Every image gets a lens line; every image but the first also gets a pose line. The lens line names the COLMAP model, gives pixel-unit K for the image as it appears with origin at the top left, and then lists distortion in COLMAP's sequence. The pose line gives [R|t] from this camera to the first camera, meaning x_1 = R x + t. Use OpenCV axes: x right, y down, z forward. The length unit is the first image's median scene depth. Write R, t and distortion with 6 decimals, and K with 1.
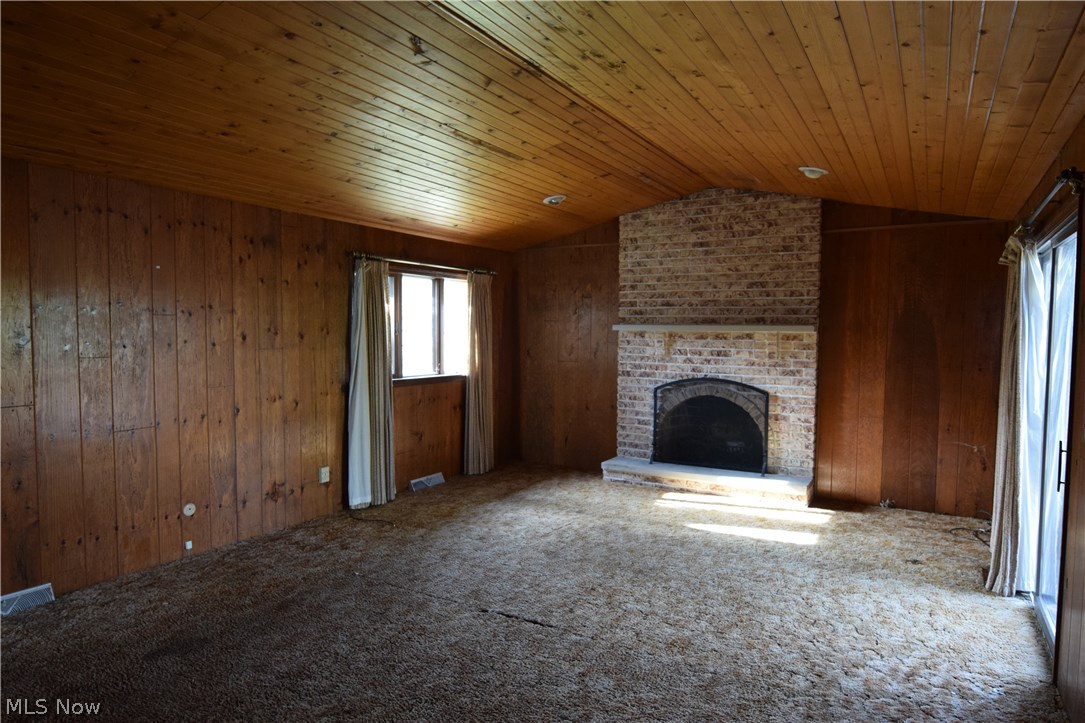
lens RADIAL K [[661.9, 0, 538.0], [0, 661.9, 362.7], [0, 0, 1]] dist [-0.006084, -0.002141]
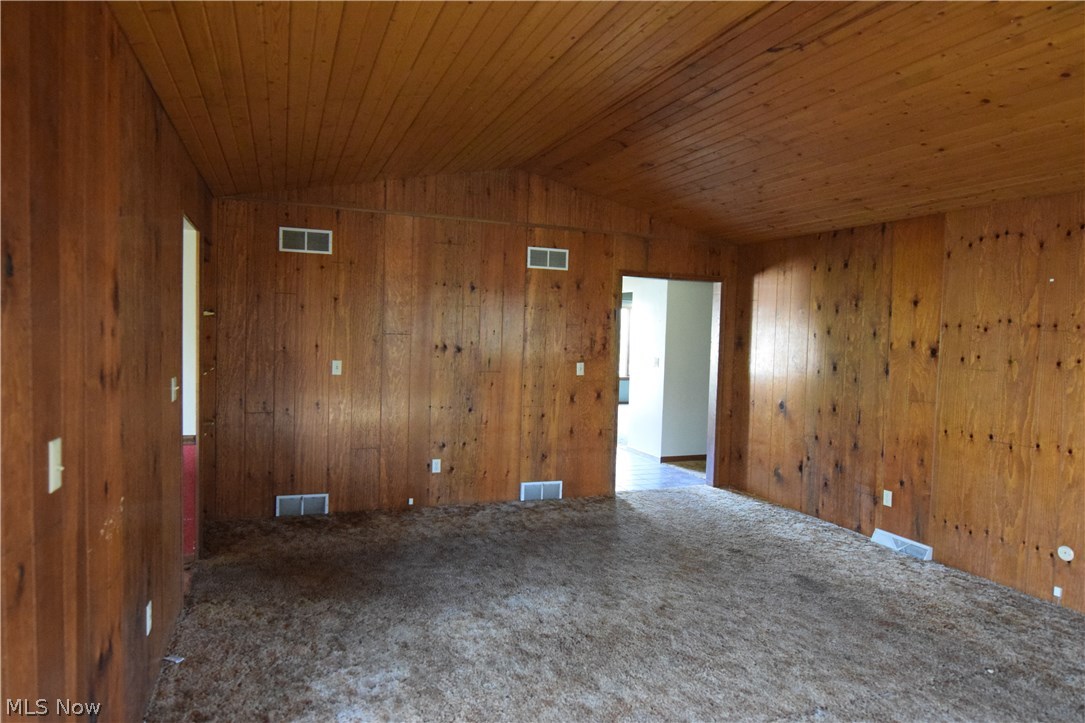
lens RADIAL K [[661.9, 0, 538.0], [0, 661.9, 362.7], [0, 0, 1]] dist [-0.006084, -0.002141]
pose [[-0.611696, 0.014263, -0.790964, 0.633436], [-0.067282, 0.995277, 0.069981, -0.045774], [0.788226, 0.096025, -0.607847, 1.037103]]
